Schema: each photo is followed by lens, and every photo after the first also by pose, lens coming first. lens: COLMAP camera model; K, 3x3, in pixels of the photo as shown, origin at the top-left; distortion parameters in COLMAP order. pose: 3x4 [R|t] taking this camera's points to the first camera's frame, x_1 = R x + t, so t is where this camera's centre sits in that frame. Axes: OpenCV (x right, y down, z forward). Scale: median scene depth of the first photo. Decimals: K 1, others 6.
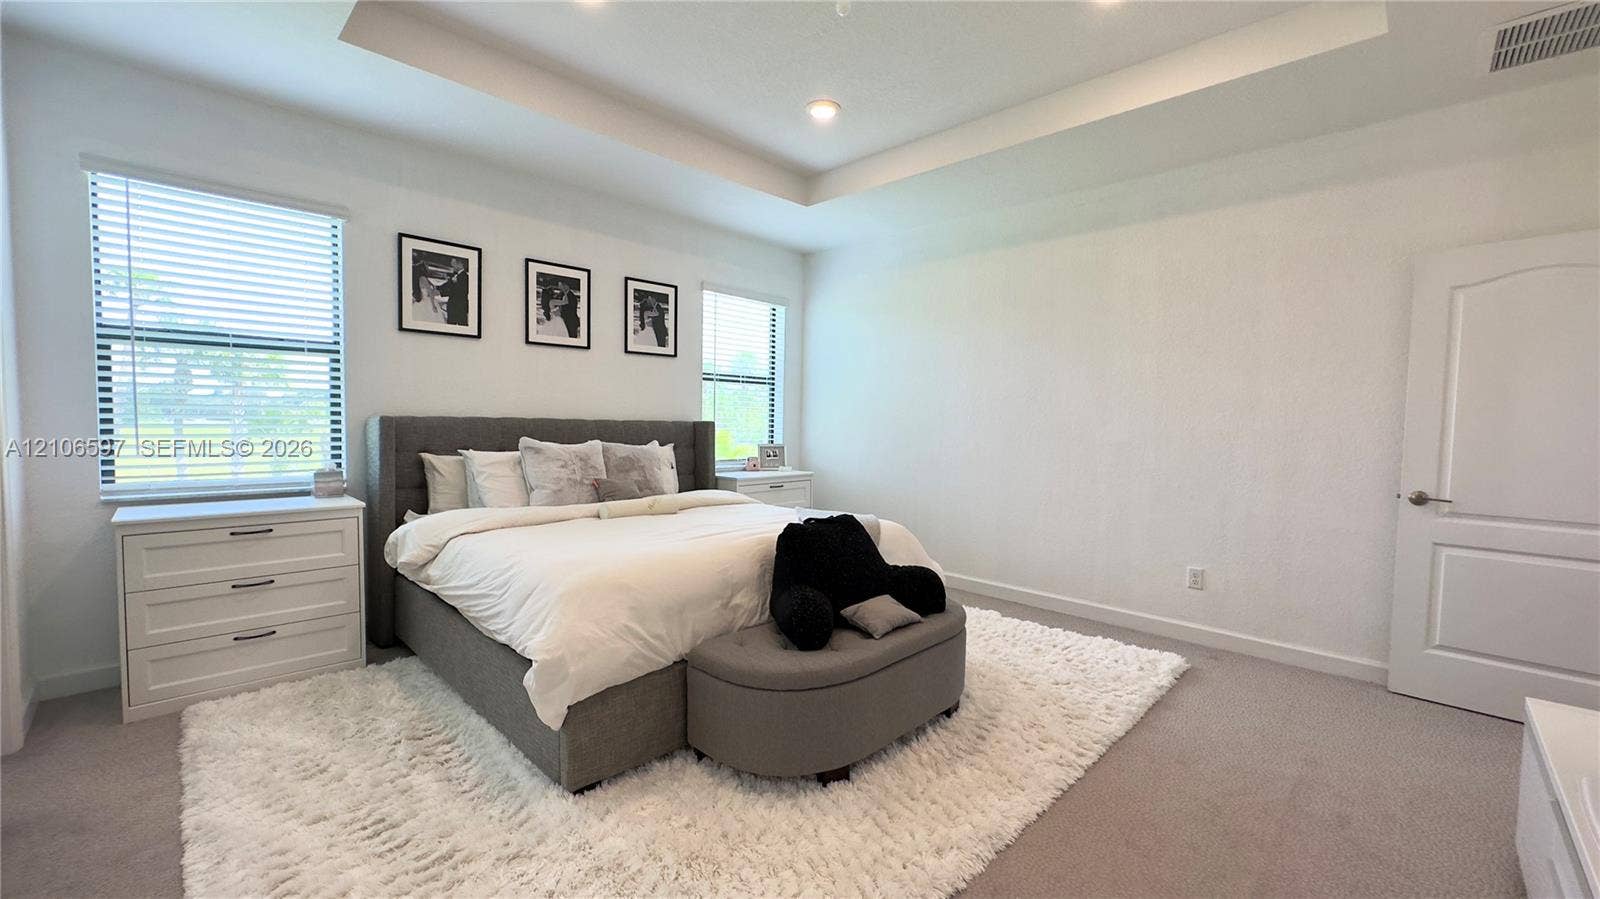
lens RADIAL K [[642.4, 0, 800.1], [0, 642.4, 452.2], [0, 0, 1]] dist [-0.001821, 0.000381]
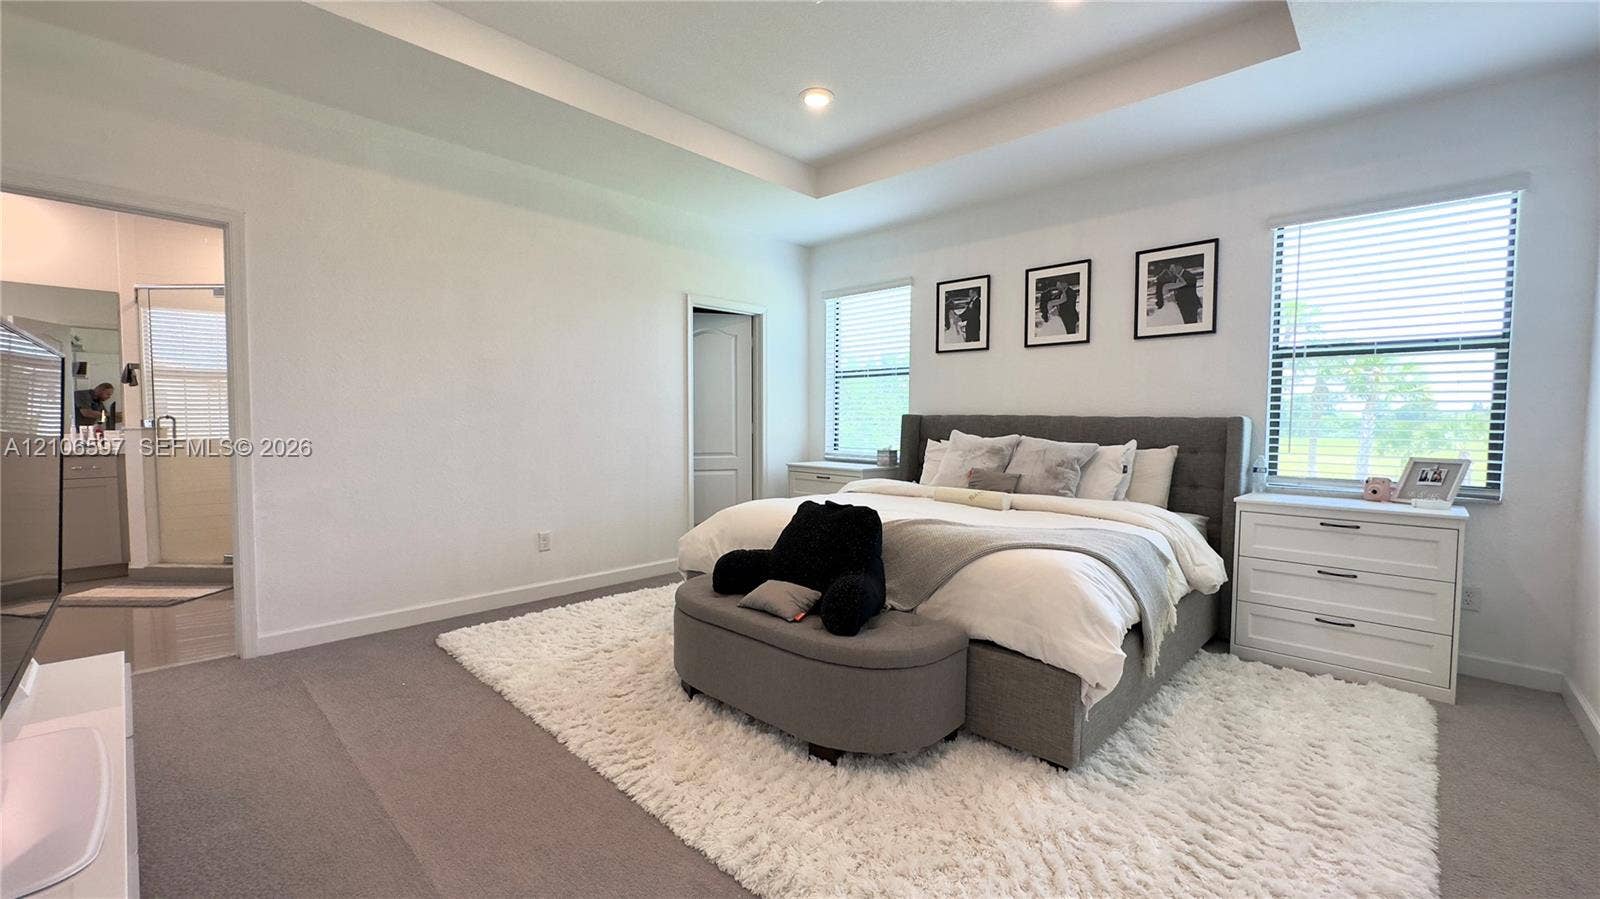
lens RADIAL K [[642.4, 0, 800.1], [0, 642.4, 452.2], [0, 0, 1]] dist [-0.001821, 0.000381]
pose [[-0.003580, 0.043950, -0.999027, 0.659864], [-0.057479, 0.997373, 0.044083, -0.015873], [0.998340, 0.057581, -0.001044, 0.605324]]
